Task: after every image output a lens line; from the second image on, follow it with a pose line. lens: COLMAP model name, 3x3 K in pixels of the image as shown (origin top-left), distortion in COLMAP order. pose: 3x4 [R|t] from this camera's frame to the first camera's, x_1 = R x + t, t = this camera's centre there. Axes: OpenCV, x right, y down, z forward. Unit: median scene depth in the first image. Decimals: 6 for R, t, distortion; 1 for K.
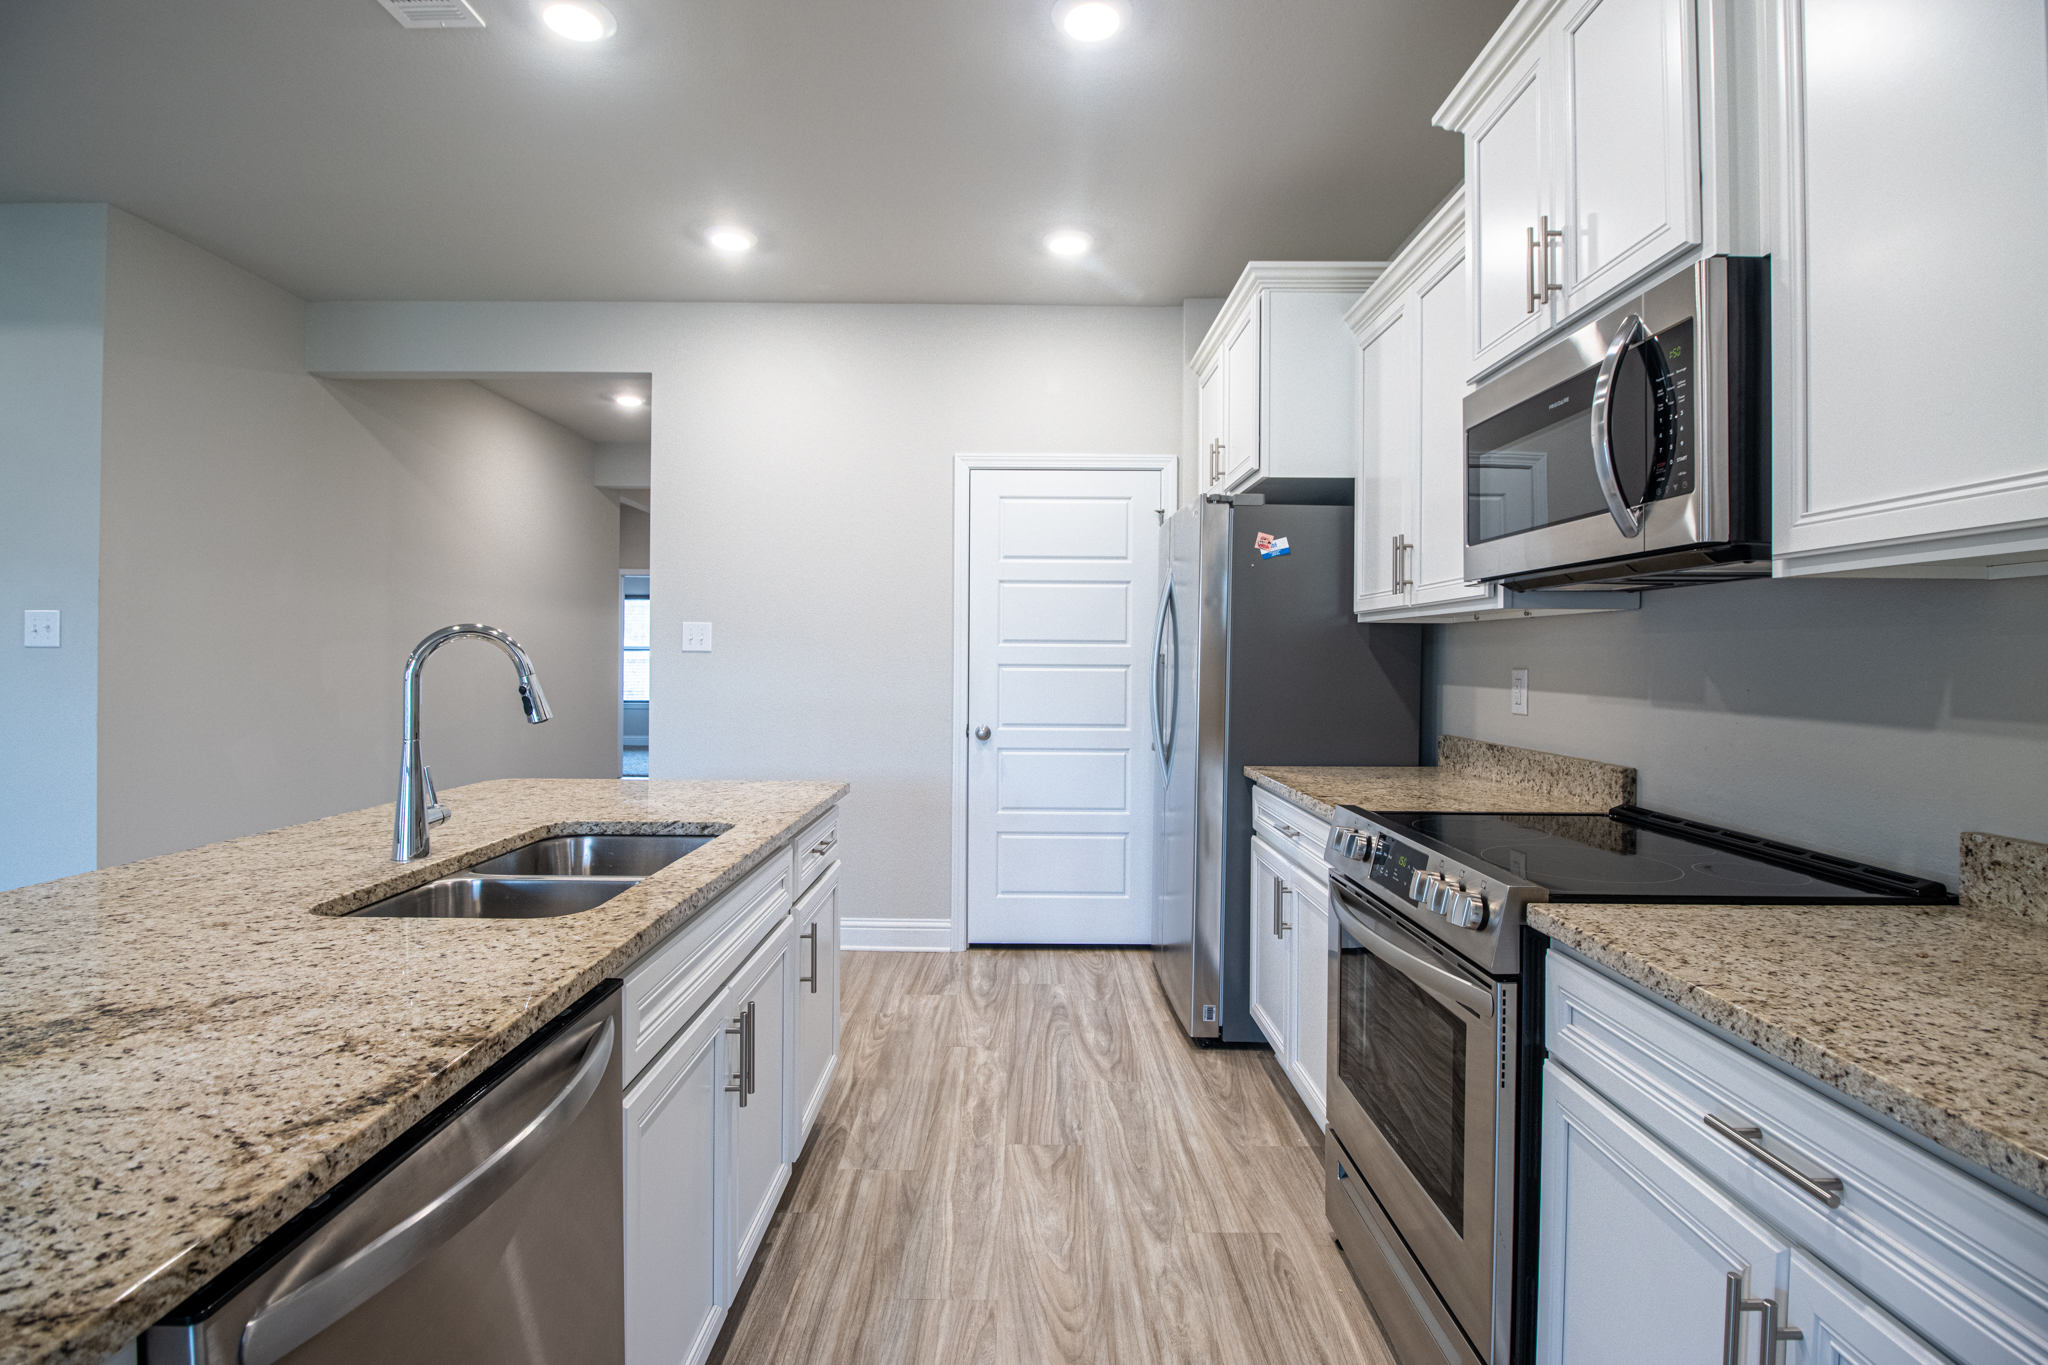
lens RADIAL K [[970.5, 0, 1024.0], [0, 970.5, 682.5], [0, 0, 1]] dist [-0.002757, -0.001089]
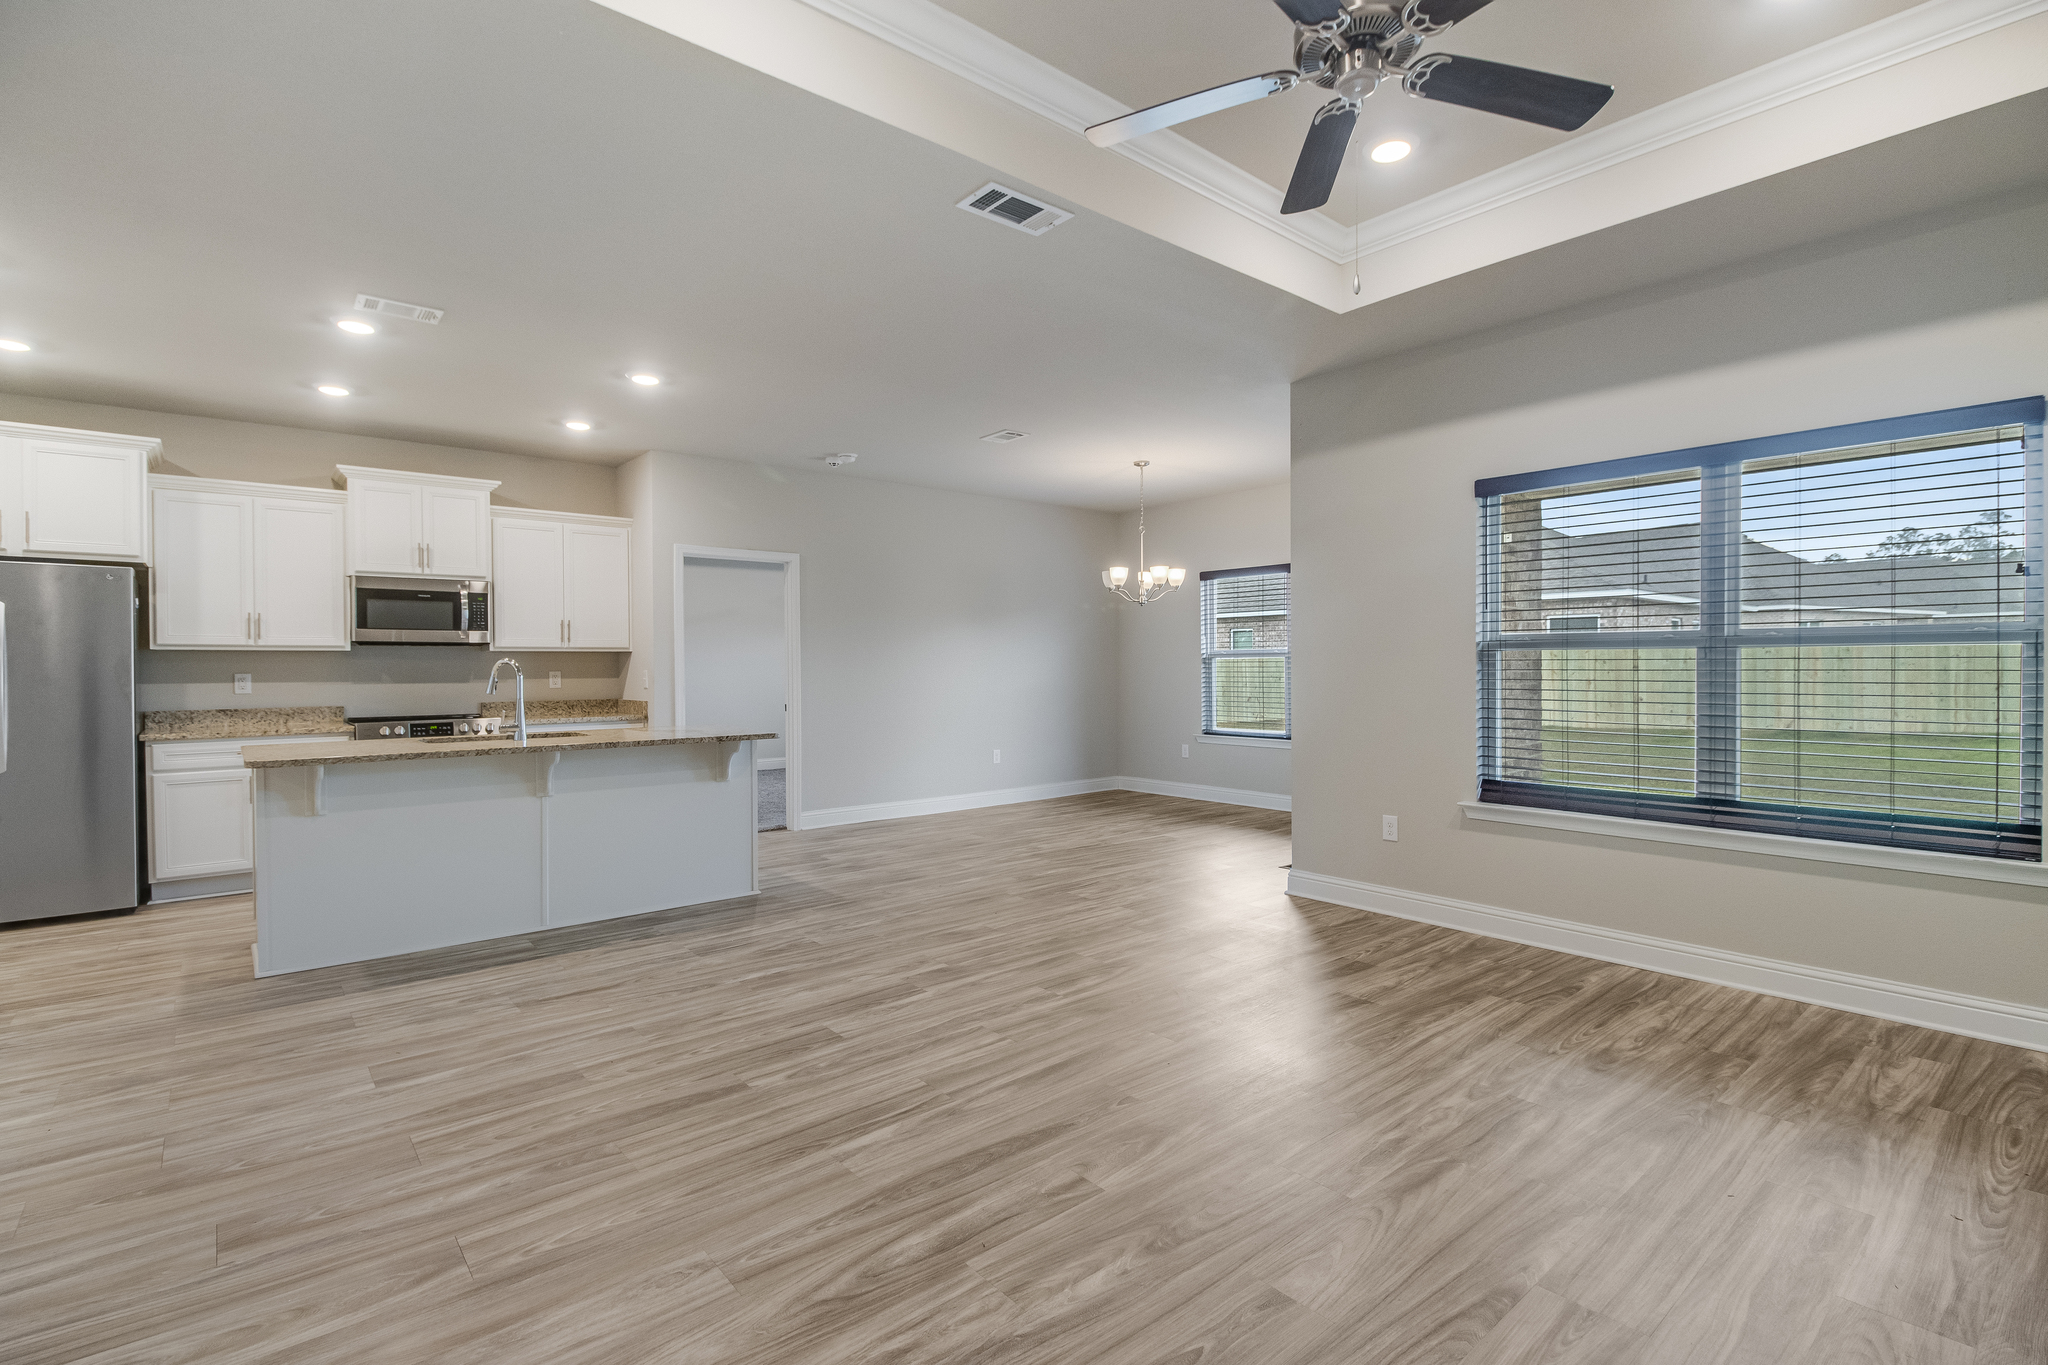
lens RADIAL K [[942.2, 0, 1024.0], [0, 942.2, 682.5], [0, 0, 1]] dist [-0.001998, -0.000167]
pose [[-0.645931, -0.014843, 0.763251, -2.292231], [0.026674, 0.998762, 0.041997, -0.036243], [-0.762929, 0.047486, -0.644735, 1.007341]]
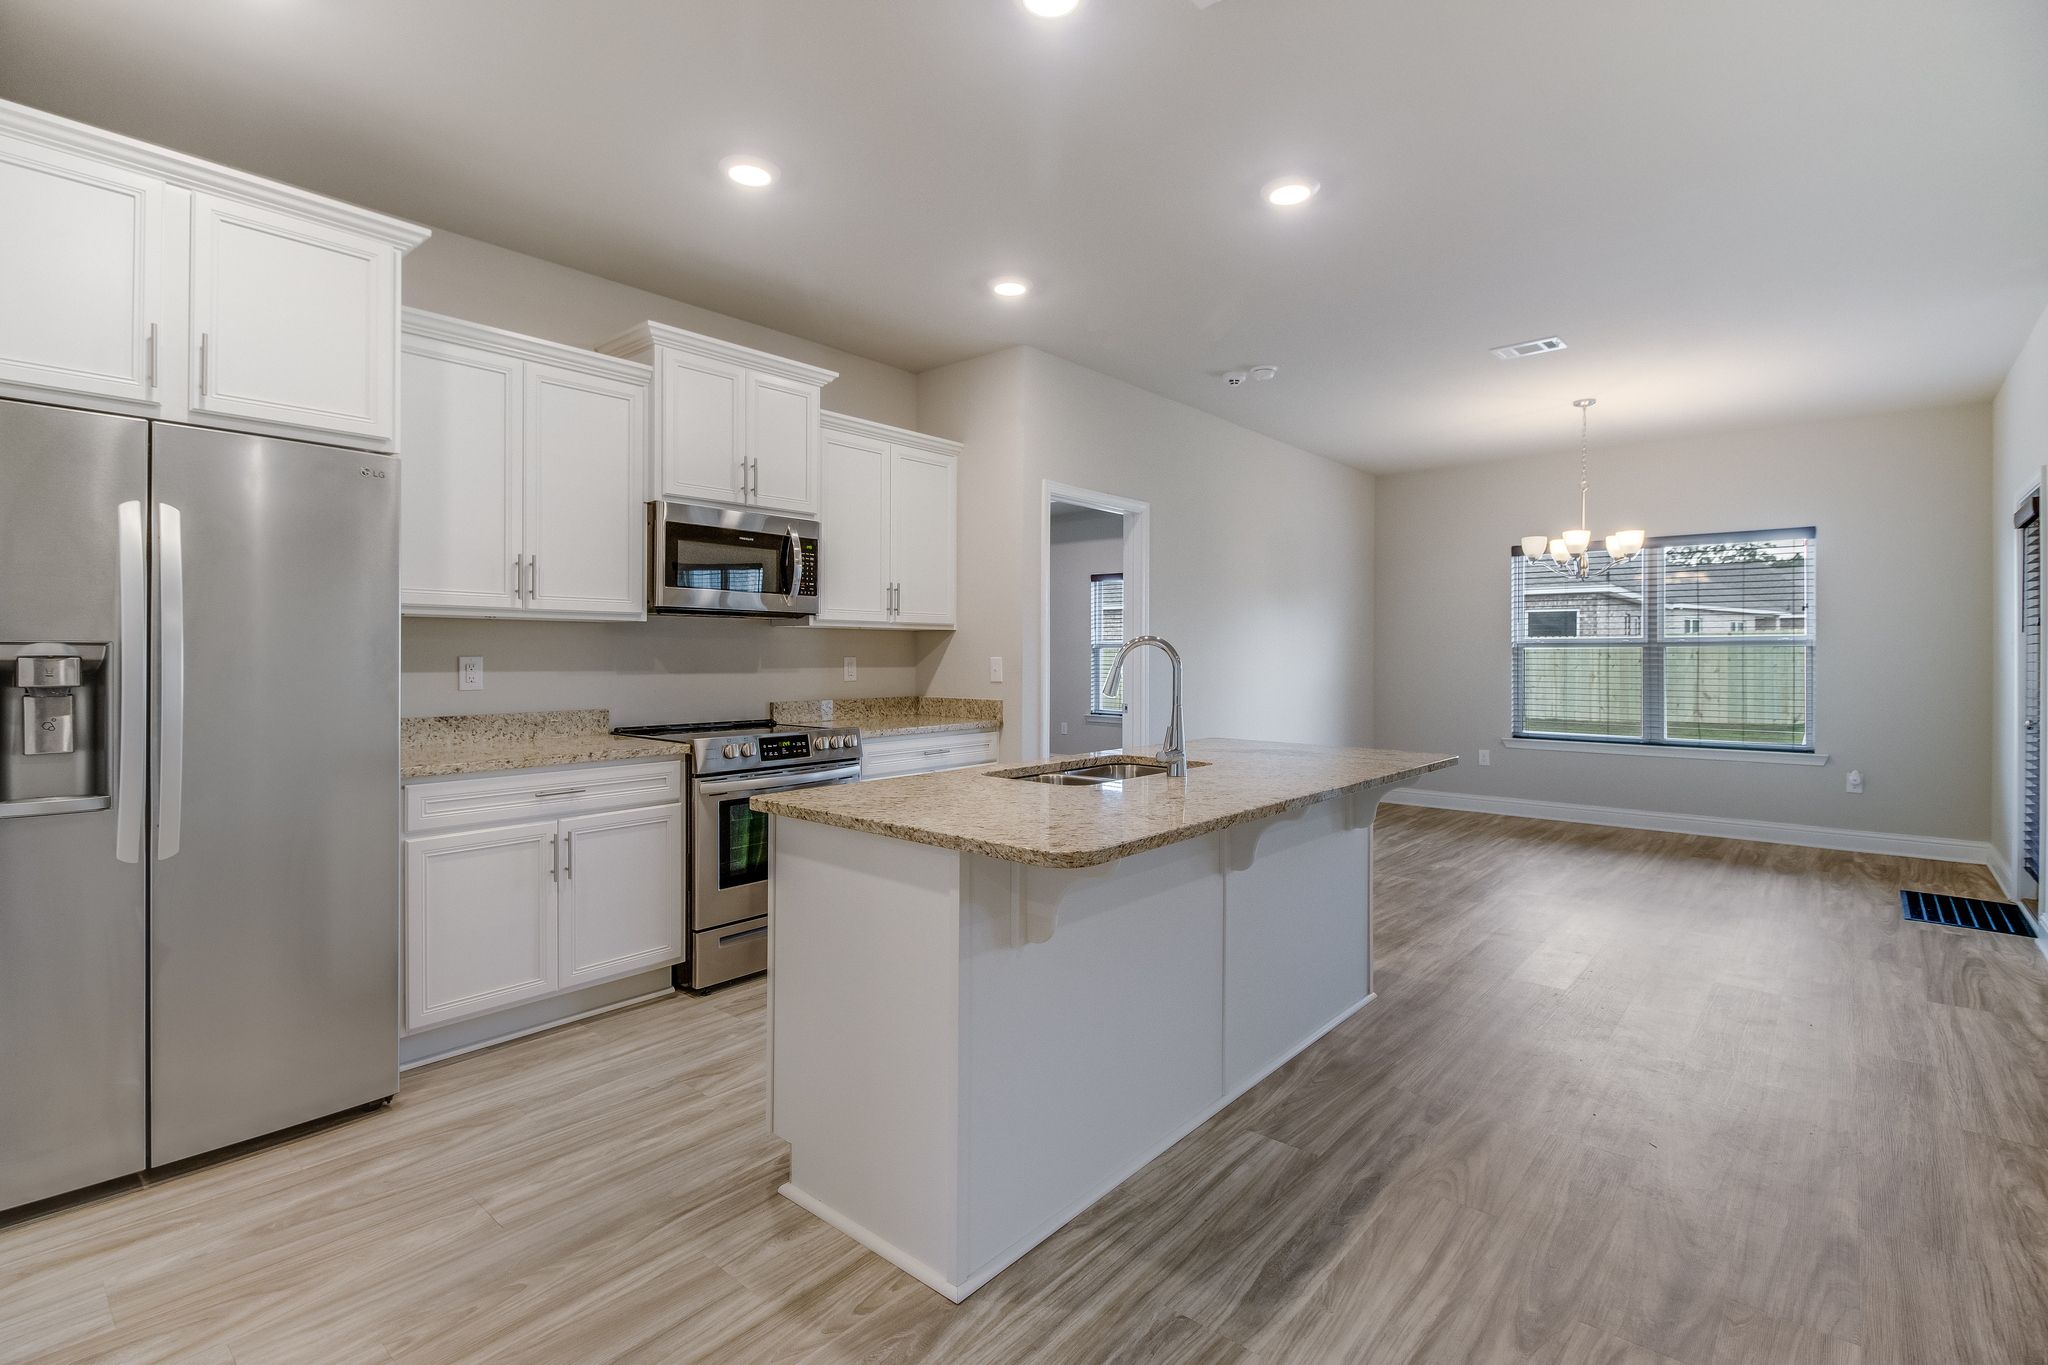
lens RADIAL K [[943.8, 0, 1005.6], [0, 943.8, 657.2], [0, 0, 1]] dist [0.000136, -0.000190]
pose [[-0.749128, -0.007737, 0.662381, -0.911049], [0.014670, 0.999493, 0.028265, -0.039333], [-0.662263, 0.030891, -0.748634, 1.474155]]
